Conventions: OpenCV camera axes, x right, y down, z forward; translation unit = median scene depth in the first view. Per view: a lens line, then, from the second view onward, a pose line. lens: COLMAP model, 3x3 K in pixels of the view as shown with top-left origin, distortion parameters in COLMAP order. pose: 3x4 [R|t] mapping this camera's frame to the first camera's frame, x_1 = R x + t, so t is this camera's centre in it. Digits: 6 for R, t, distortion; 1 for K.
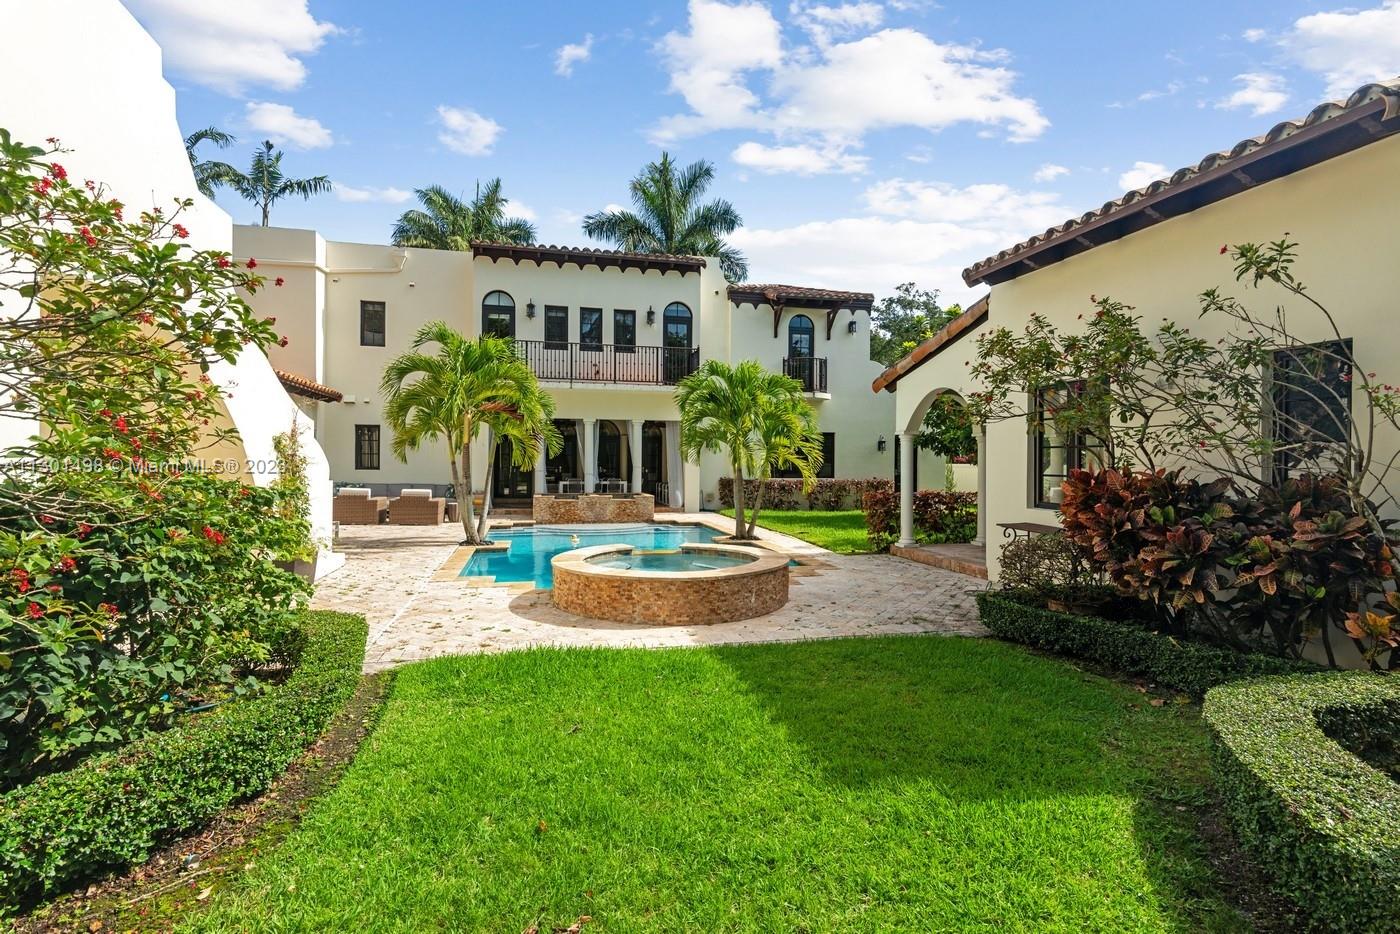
lens RADIAL K [[675.6, 0, 697.5], [0, 675.6, 460.9], [0, 0, 1]] dist [0.016819, 0.000701]
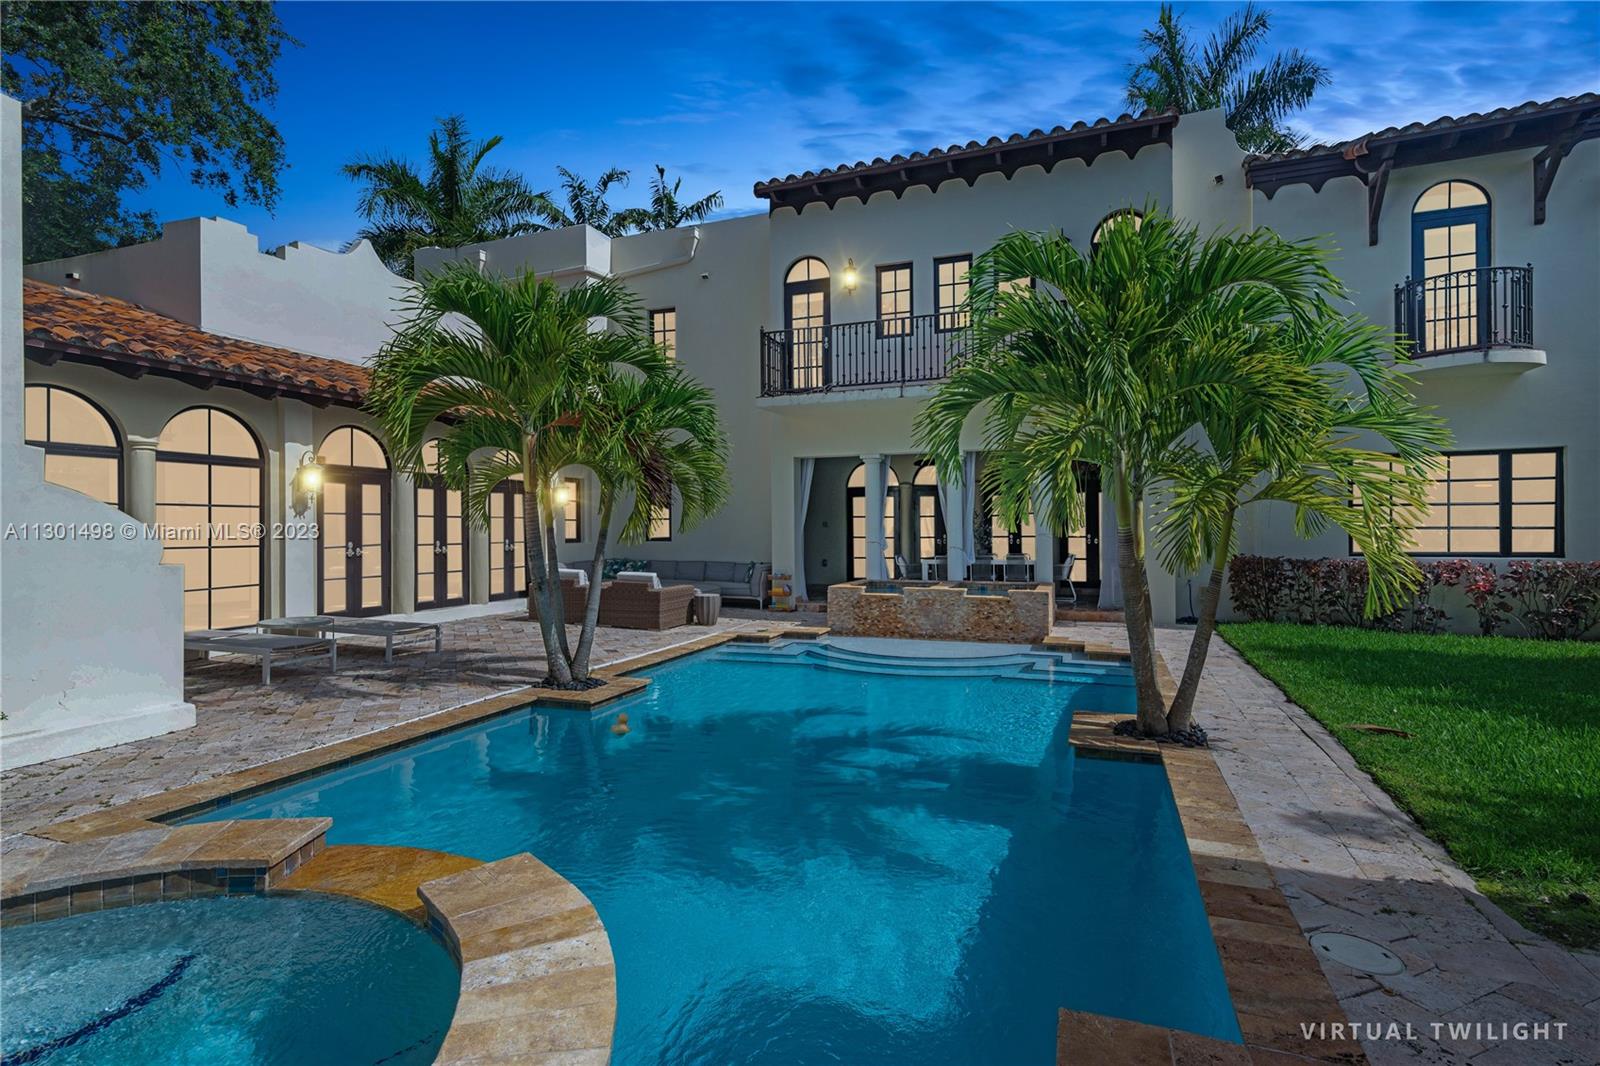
lens RADIAL K [[772.2, 0, 797.1], [0, 772.2, 526.0], [0, 0, 1]] dist [0.016819, 0.000701]
pose [[0.822505, -0.014629, -0.568569, 0.100946], [0.012558, 0.999893, -0.007561, 0.004477], [0.568619, -0.000921, 0.822601, 0.383452]]
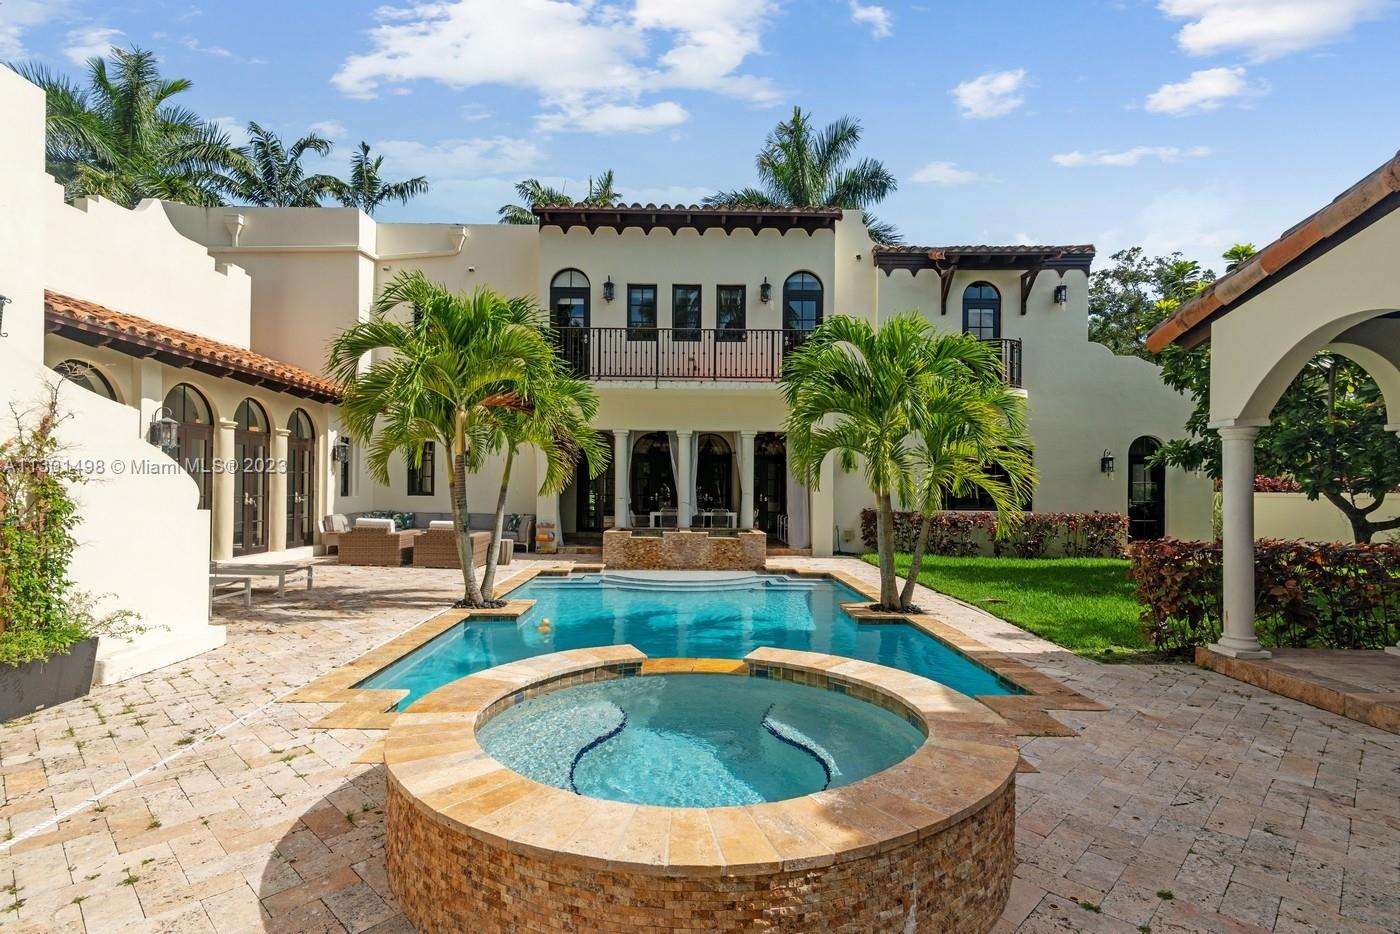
lens RADIAL K [[697.7, 0, 681.8], [0, 697.7, 484.2], [0, 0, 1]] dist [0.018281, 0.000305]
pose [[0.972779, 0.000419, -0.231736, 0.019341], [-0.002220, 0.999969, -0.007510, 0.004455], [0.231725, 0.007820, 0.972750, 0.231946]]
